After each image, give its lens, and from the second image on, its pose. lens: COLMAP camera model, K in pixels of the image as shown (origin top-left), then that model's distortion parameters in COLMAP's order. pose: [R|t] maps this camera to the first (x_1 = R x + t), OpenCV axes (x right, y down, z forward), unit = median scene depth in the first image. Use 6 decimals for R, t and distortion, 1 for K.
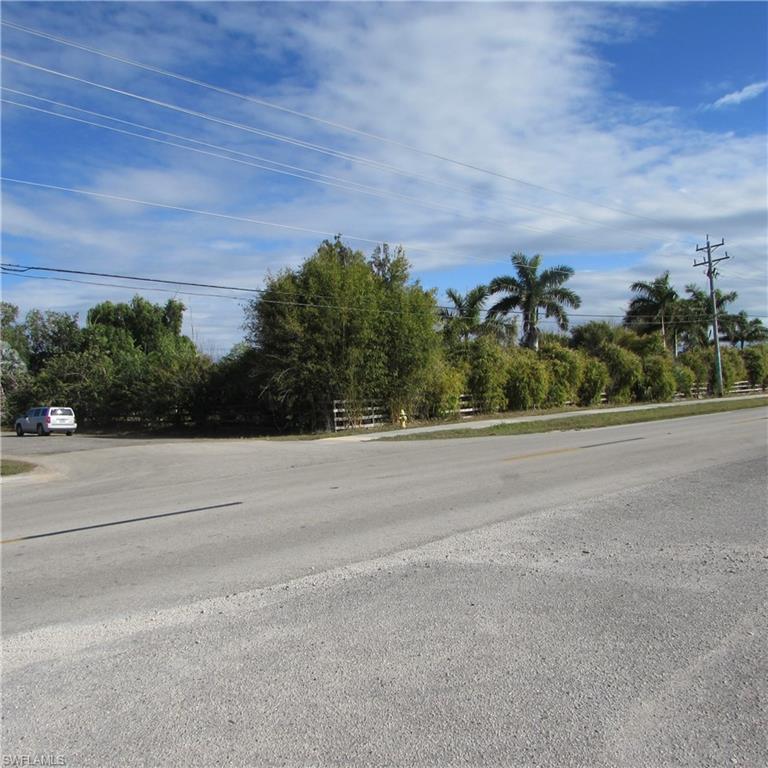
lens RADIAL K [[767.1, 0, 384.0], [0, 767.1, 384.0], [0, 0, 1]] dist [-0.055406, 0.002522]
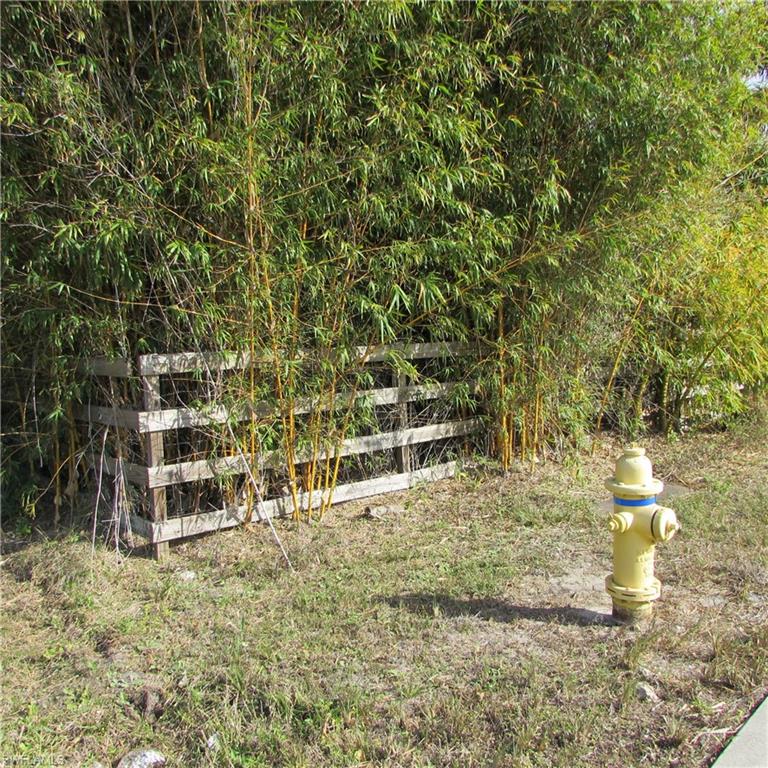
lens RADIAL K [[748.1, 0, 384.0], [0, 748.1, 384.0], [0, 0, 1]] dist [-0.003319, -0.011476]
pose [[0.997465, 0.017222, -0.069050, -0.005967], [-0.010463, 0.995221, 0.097083, 0.010038], [0.070392, -0.096114, 0.992878, 0.694122]]
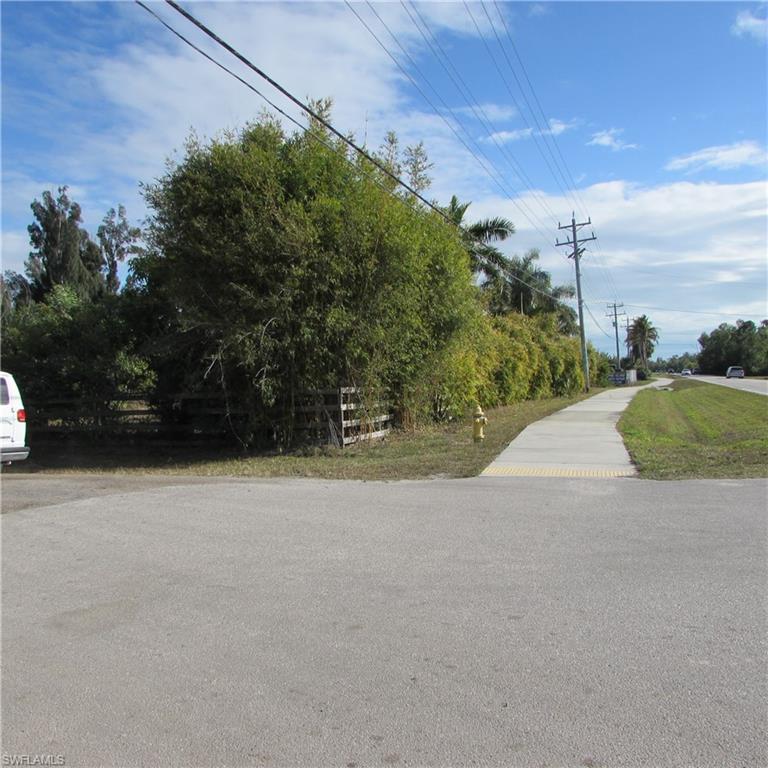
lens RADIAL K [[748.1, 0, 384.0], [0, 748.1, 384.0], [0, 0, 1]] dist [-0.003319, -0.011476]
pose [[0.908794, 0.011485, 0.417088, -0.203149], [-0.011186, 0.999932, -0.003161, 0.016513], [-0.417096, -0.001793, 0.908861, 0.429121]]
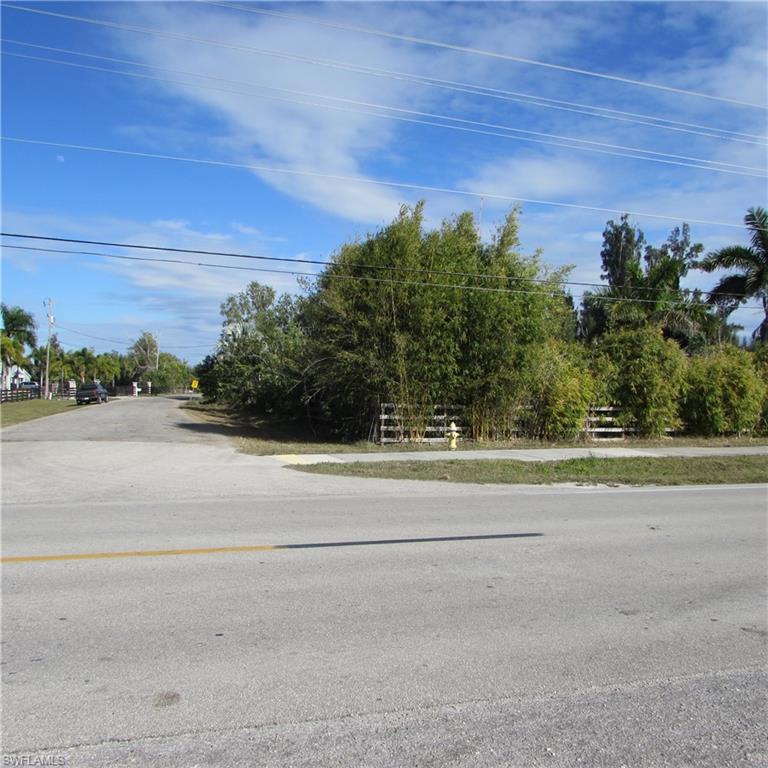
lens RADIAL K [[747.3, 0, 384.0], [0, 747.3, 384.0], [0, 0, 1]] dist [-0.032704, 0.004770]
pose [[0.895674, 0.060880, -0.440525, 0.209483], [-0.056330, 0.998138, 0.023411, -0.011701], [0.441129, 0.003846, 0.897435, 0.278654]]
